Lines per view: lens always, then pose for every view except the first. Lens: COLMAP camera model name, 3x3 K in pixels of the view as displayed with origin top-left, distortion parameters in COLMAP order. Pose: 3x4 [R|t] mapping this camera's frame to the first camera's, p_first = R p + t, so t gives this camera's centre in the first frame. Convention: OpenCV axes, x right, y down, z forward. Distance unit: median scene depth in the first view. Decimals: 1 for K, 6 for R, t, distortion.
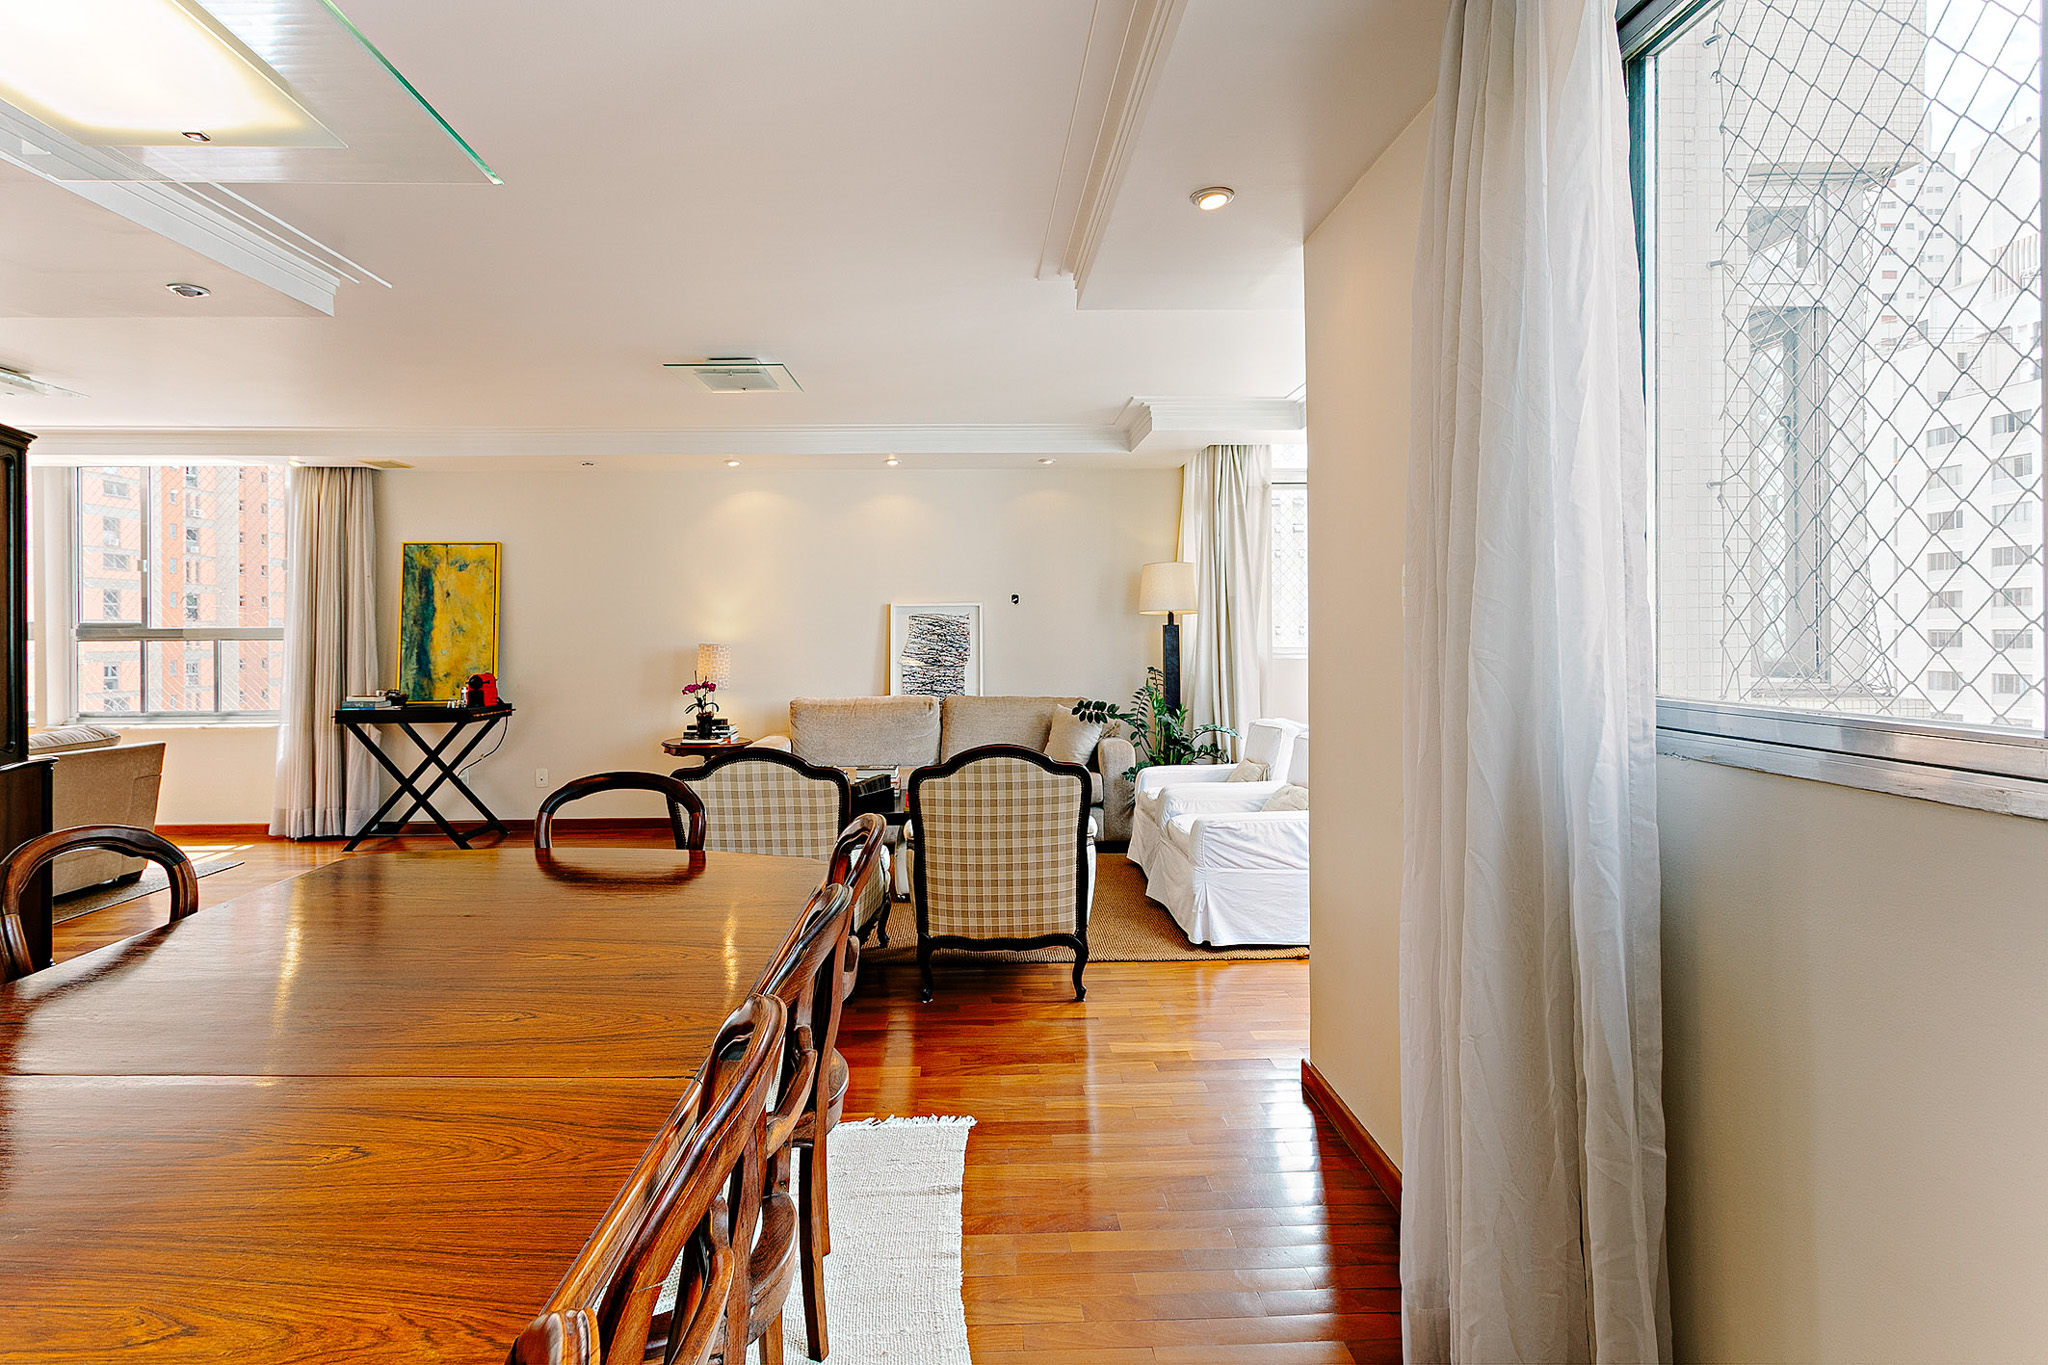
lens RADIAL K [[969.4, 0, 998.6], [0, 969.4, 613.7], [0, 0, 1]] dist [0.019596, 0.000129]
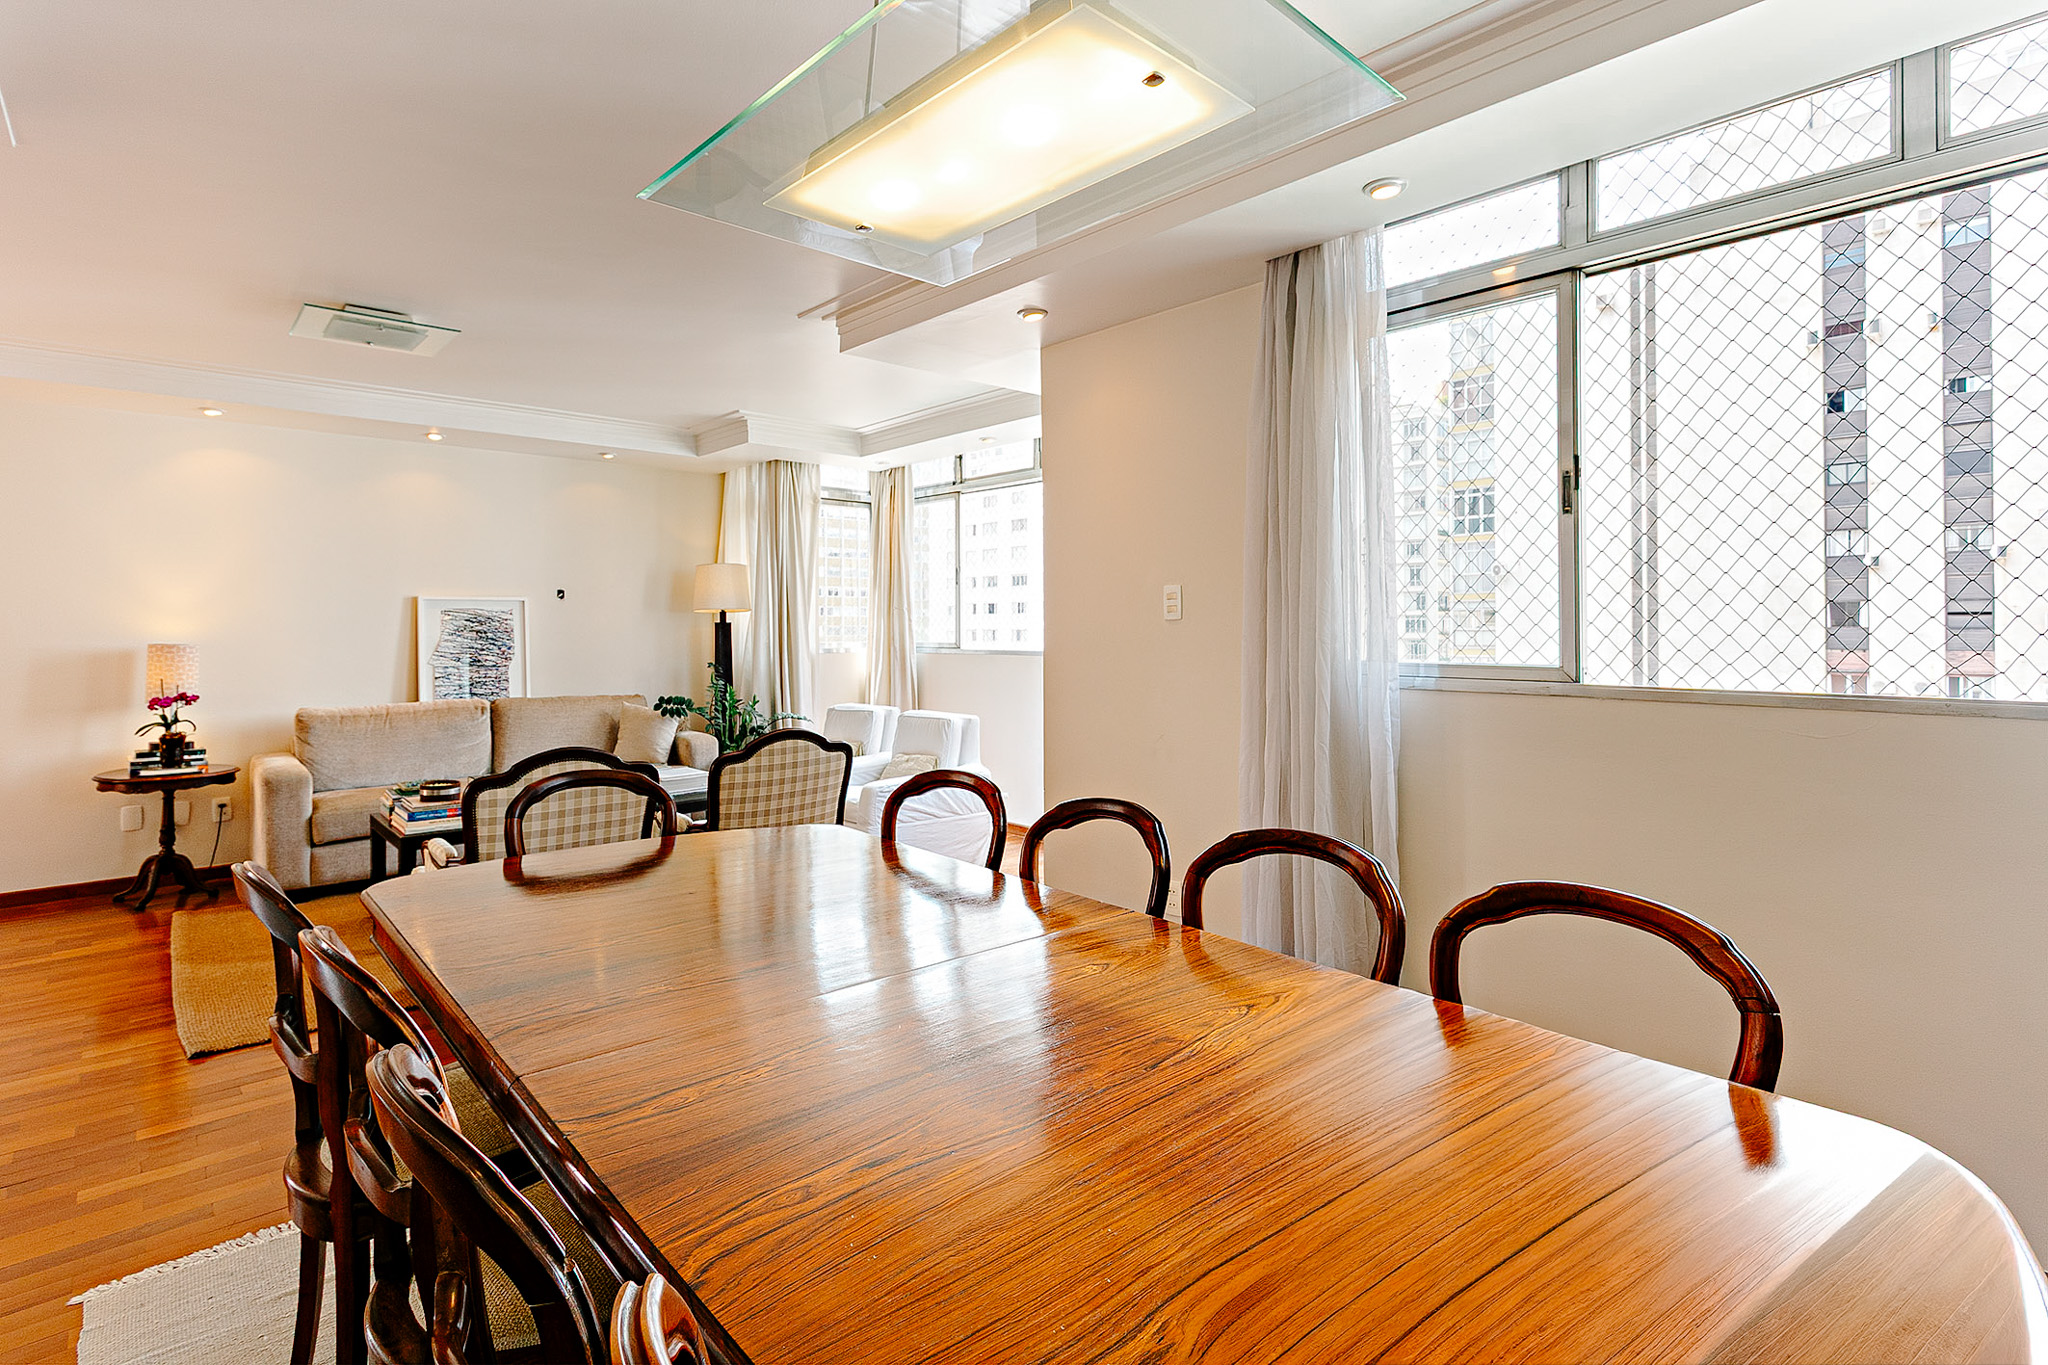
lens RADIAL K [[969.4, 0, 998.6], [0, 969.4, 613.7], [0, 0, 1]] dist [0.019596, 0.000129]
pose [[0.768848, 0.012532, 0.639309, -0.297652], [-0.013832, 0.999900, -0.002966, 0.000847], [-0.639282, -0.006563, 0.768944, -0.010938]]
